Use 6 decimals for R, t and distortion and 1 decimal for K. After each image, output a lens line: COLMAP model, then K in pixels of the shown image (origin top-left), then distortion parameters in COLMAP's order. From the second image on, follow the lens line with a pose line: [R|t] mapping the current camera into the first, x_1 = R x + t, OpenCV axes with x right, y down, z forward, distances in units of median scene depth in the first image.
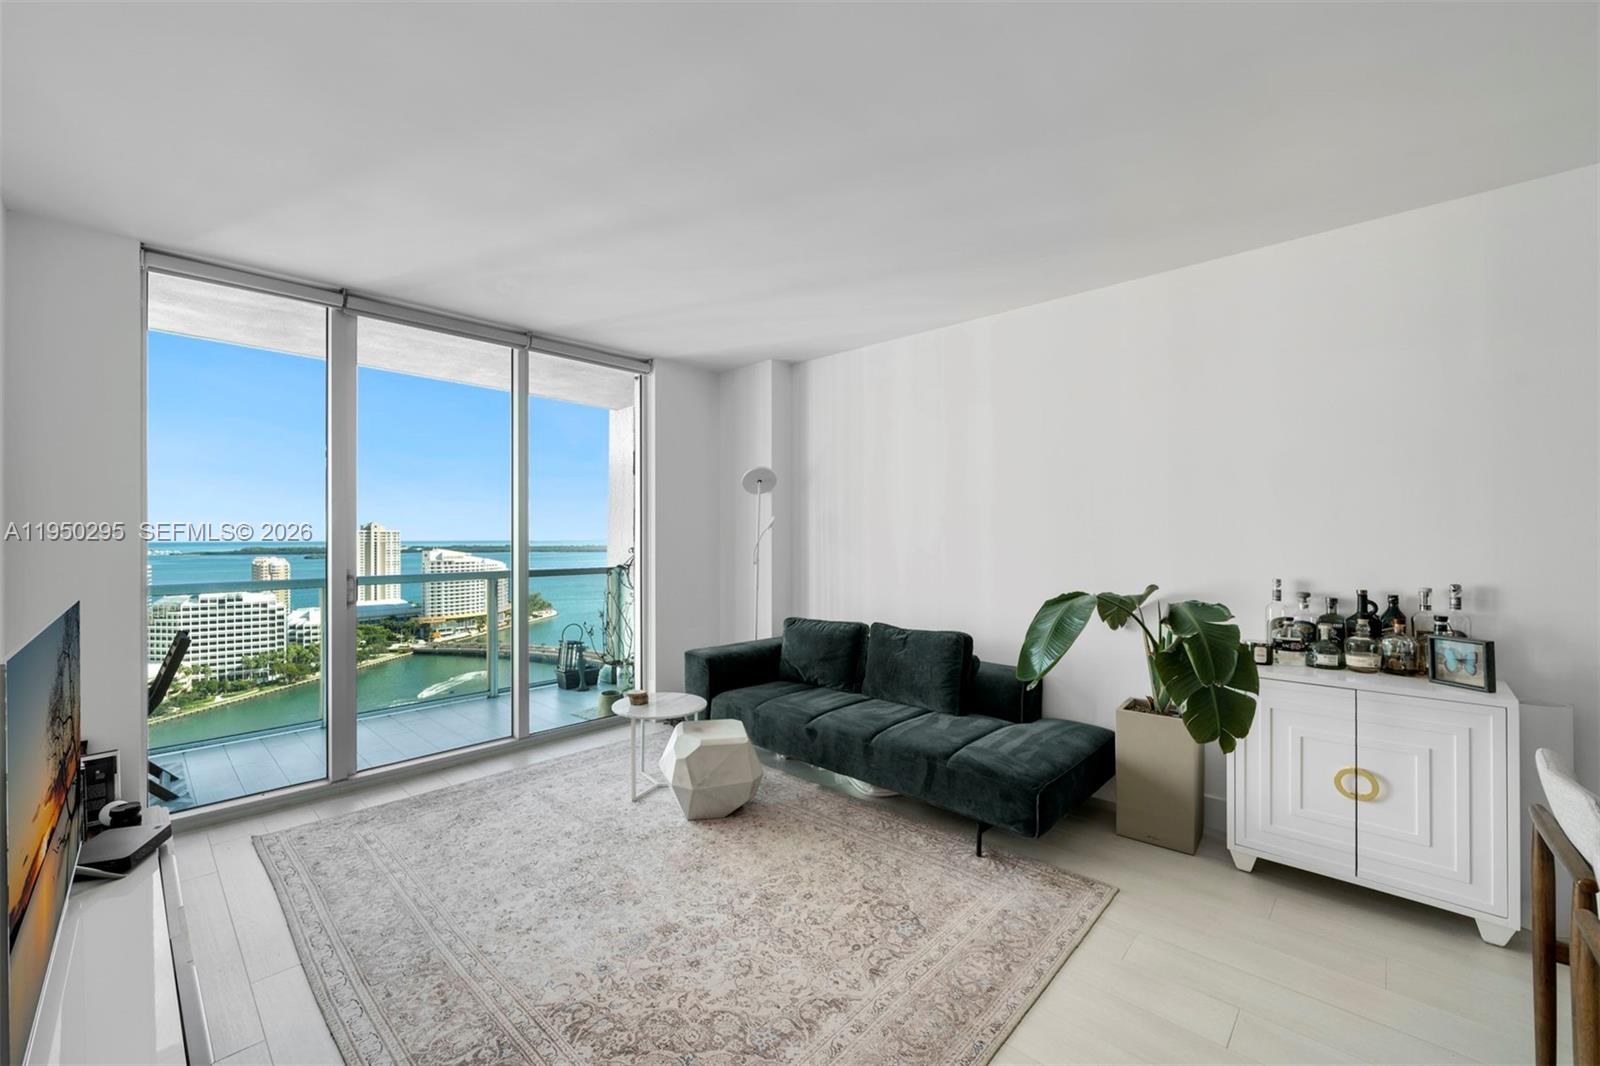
lens RADIAL K [[637.5, 0, 746.9], [0, 637.5, 535.4], [0, 0, 1]] dist [-0.001126, -0.000165]
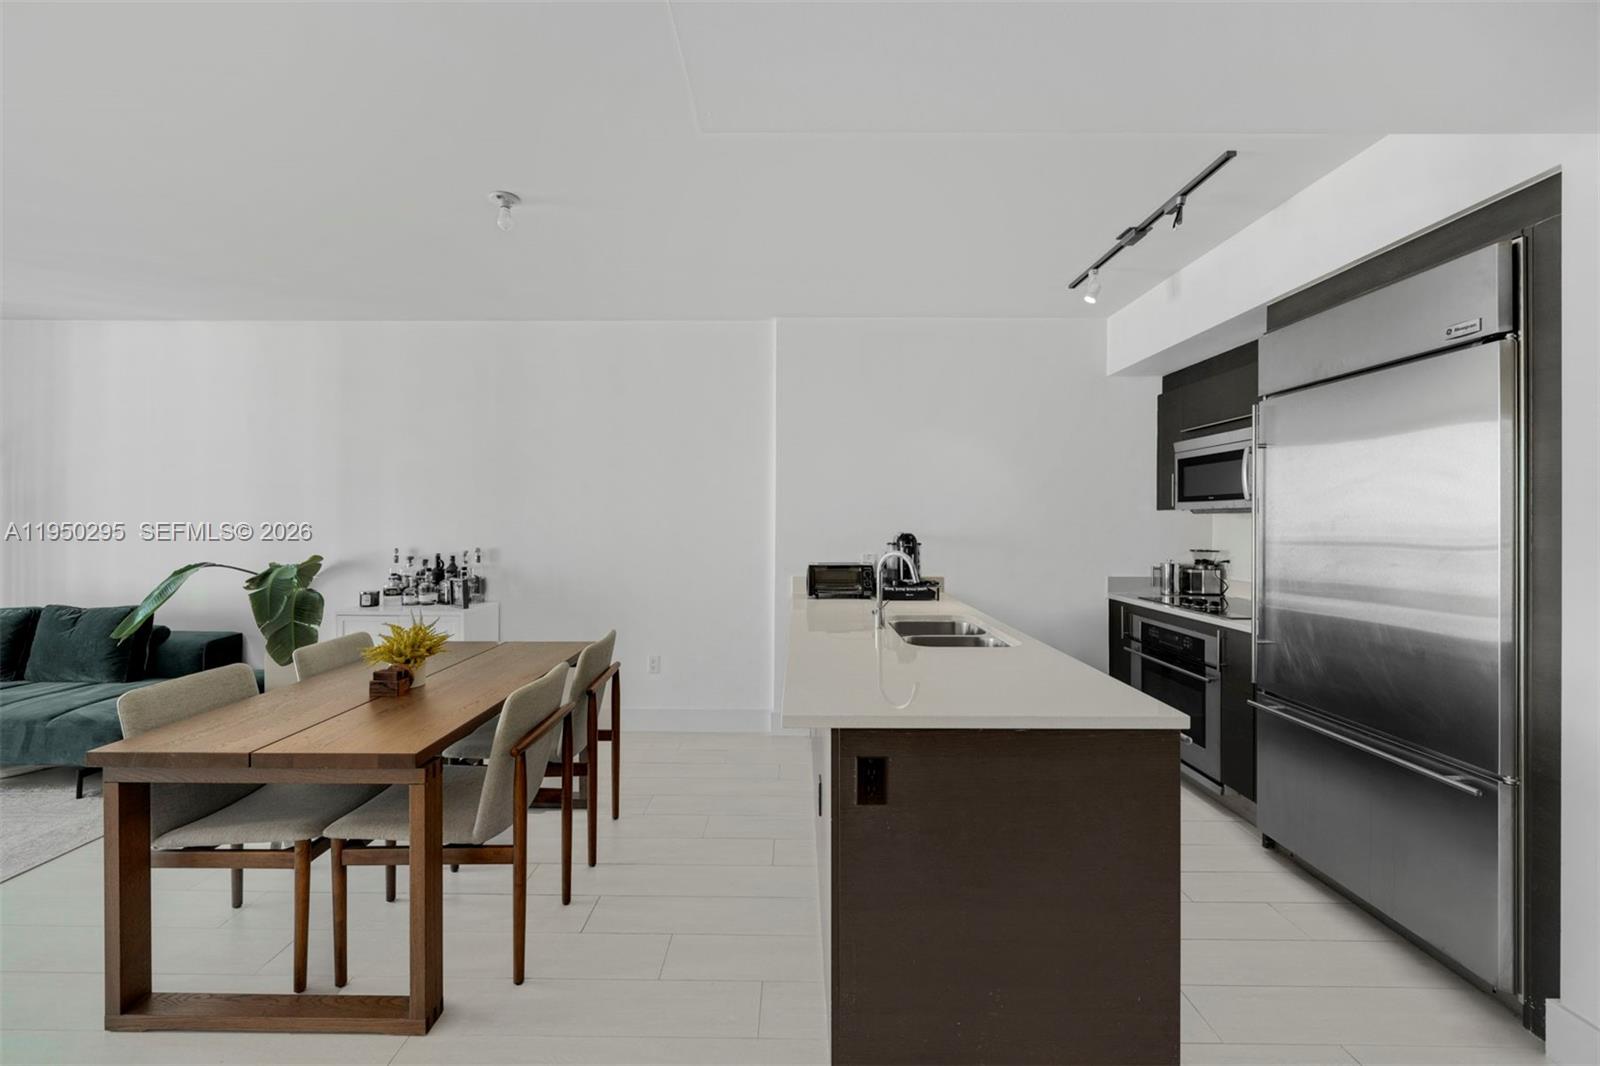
lens RADIAL K [[619.6, 0, 793.9], [0, 619.6, 517.3], [0, 0, 1]] dist [-0.001209, 0.000017]
pose [[0.708015, 0.007071, 0.706162, 0.323865], [-0.006409, 0.999973, -0.003588, -0.002790], [-0.706169, -0.001985, 0.708041, -0.460515]]
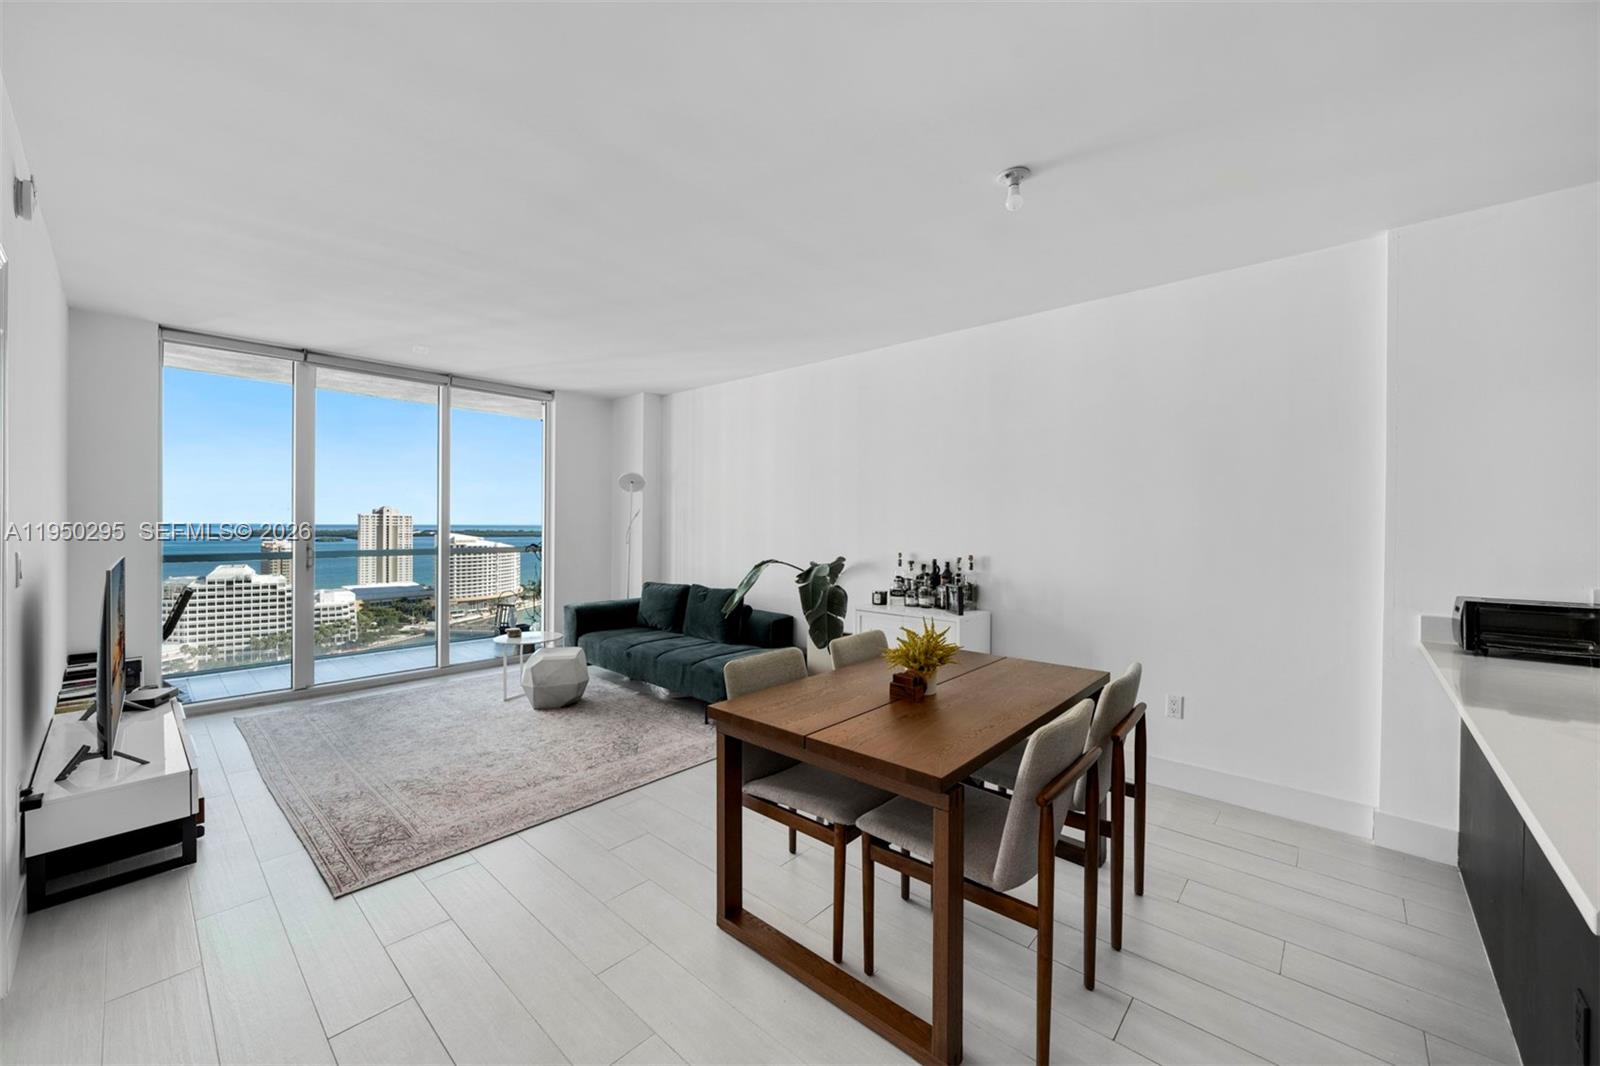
lens RADIAL K [[609.0, 0, 786.1], [0, 609.0, 526.9], [0, 0, 1]] dist [-0.002822, -0.000253]
pose [[0.998617, 0.010302, 0.051563, 0.320852], [-0.010625, 0.999926, 0.005999, -0.002049], [-0.051497, -0.006538, 0.998652, -0.357352]]
